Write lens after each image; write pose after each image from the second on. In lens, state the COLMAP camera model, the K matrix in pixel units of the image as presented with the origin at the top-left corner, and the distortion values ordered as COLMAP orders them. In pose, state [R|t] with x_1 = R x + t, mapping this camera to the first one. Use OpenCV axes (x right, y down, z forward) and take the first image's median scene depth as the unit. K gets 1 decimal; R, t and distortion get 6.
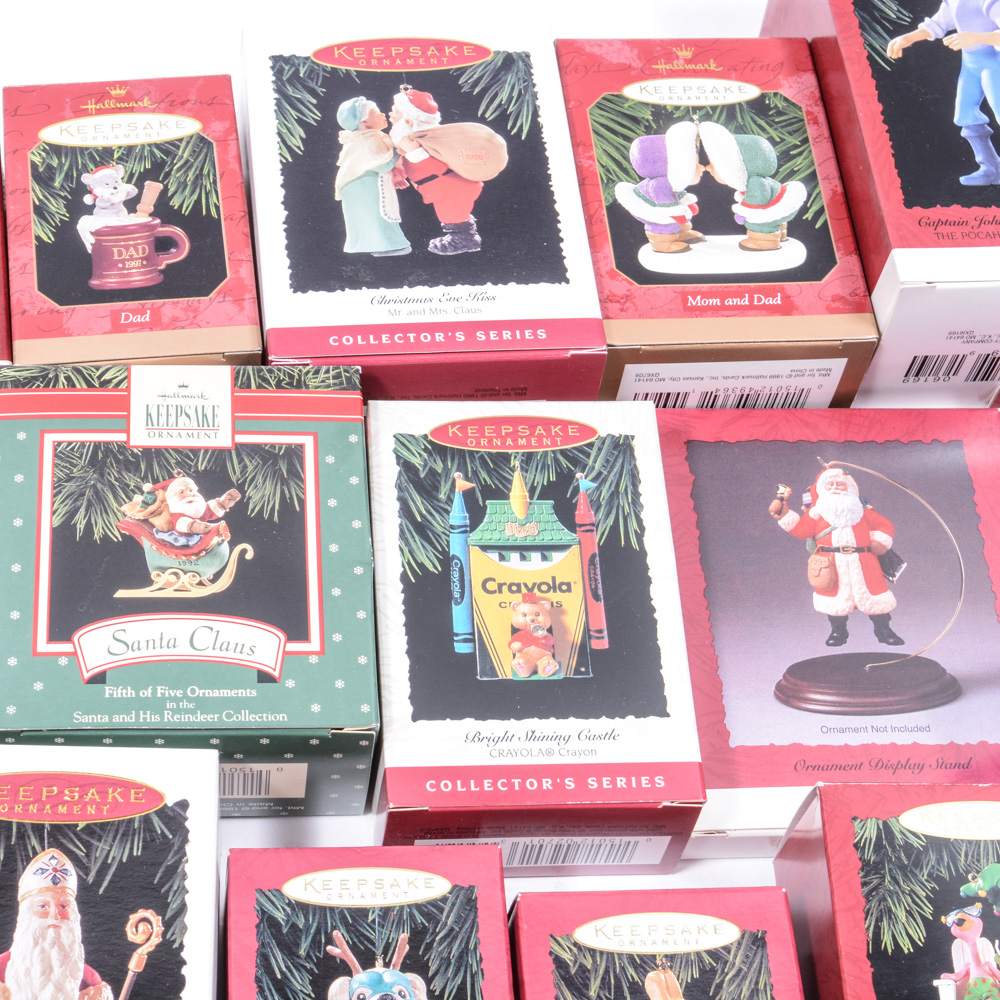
lens RADIAL K [[2511.3, 0, 448.2], [0, 2511.3, 503.6], [0, 0, 1]] dist [0.010077, 0.000000]
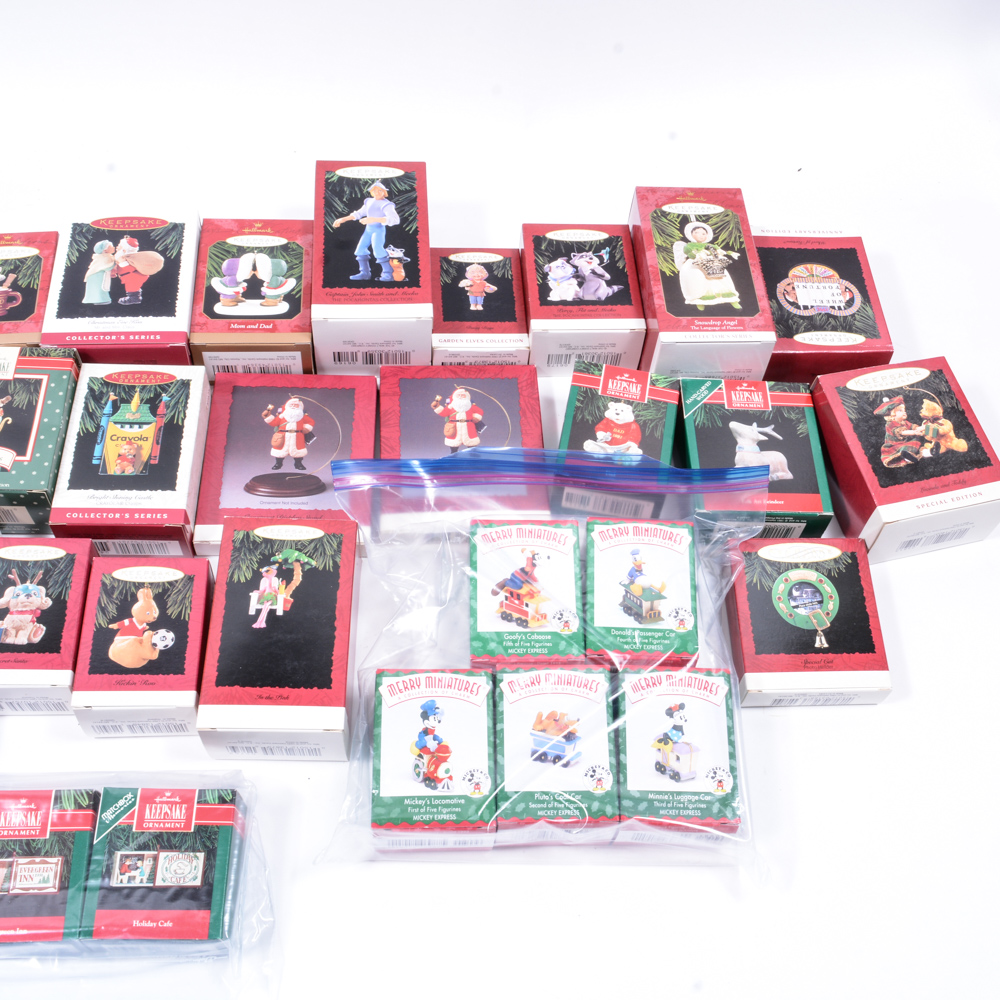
lens RADIAL K [[1249.8, 0, 562.5], [0, 1249.8, 499.0], [0, 0, 1]] dist [-0.092714, 0.000000]
pose [[0.999598, 0.017111, 0.022611, 0.407652], [-0.017152, 0.999852, 0.001621, 0.079638], [-0.022580, -0.002008, 0.999743, -0.184930]]
